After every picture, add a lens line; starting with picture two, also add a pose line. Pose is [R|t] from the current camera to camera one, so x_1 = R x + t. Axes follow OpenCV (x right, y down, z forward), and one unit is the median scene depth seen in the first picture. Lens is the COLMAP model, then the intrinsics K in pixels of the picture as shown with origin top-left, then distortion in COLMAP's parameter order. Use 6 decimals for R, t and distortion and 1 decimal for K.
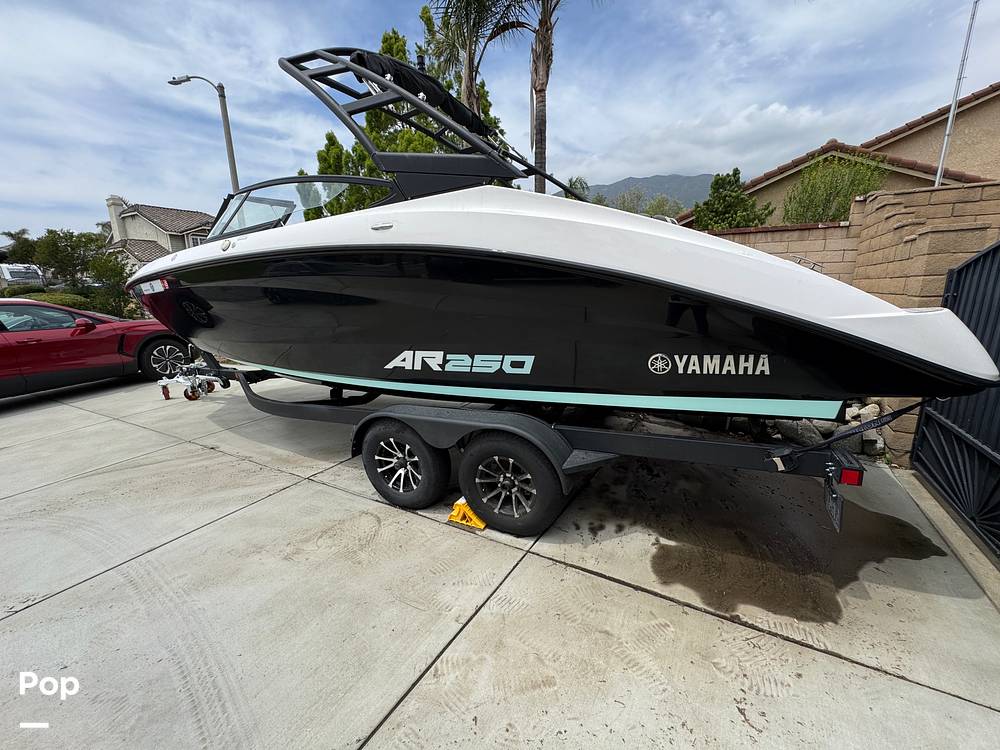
lens RADIAL K [[394.3, 0, 501.4], [0, 394.3, 372.9], [0, 0, 1]] dist [-0.001027, 0.000046]
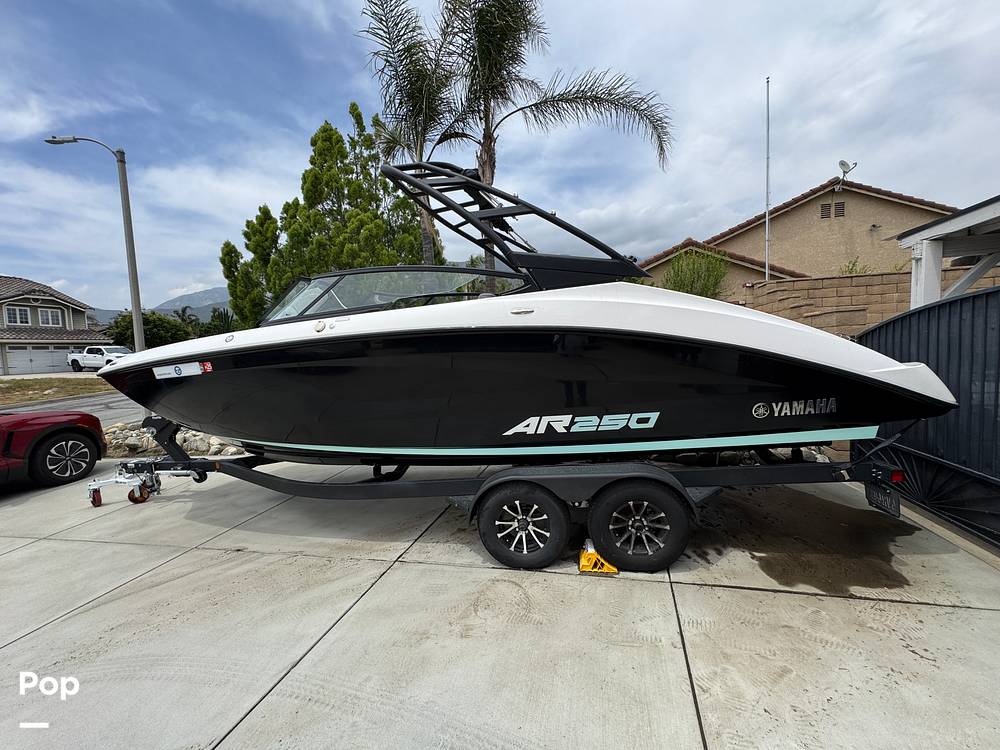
lens RADIAL K [[394.3, 0, 498.5], [0, 394.3, 375.4], [0, 0, 1]] dist [-0.001027, 0.000046]
pose [[0.961935, -0.046233, 0.269338, -0.619811], [0.088158, 0.985392, -0.145707, -0.017732], [-0.258668, 0.163905, 0.951959, -0.058452]]
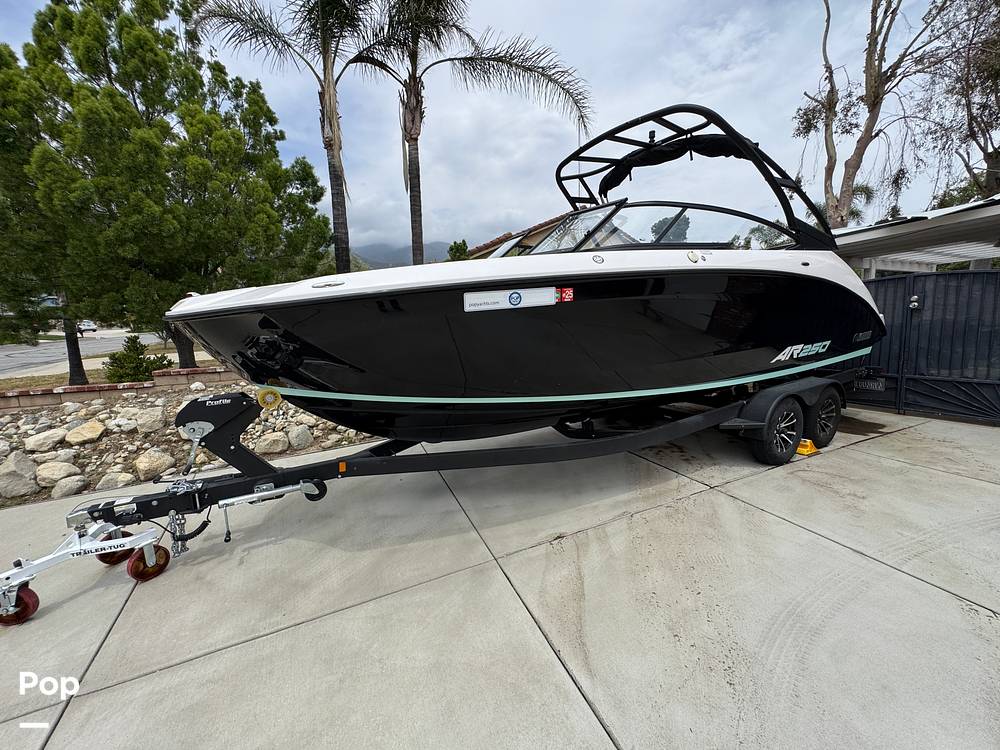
lens RADIAL K [[394.3, 0, 496.1], [0, 394.3, 377.4], [0, 0, 1]] dist [-0.001027, 0.000046]
pose [[0.585055, -0.104904, 0.804180, -2.041531], [0.201255, 0.979361, -0.018660, -0.134962], [-0.785625, 0.172763, 0.594092, 0.989935]]
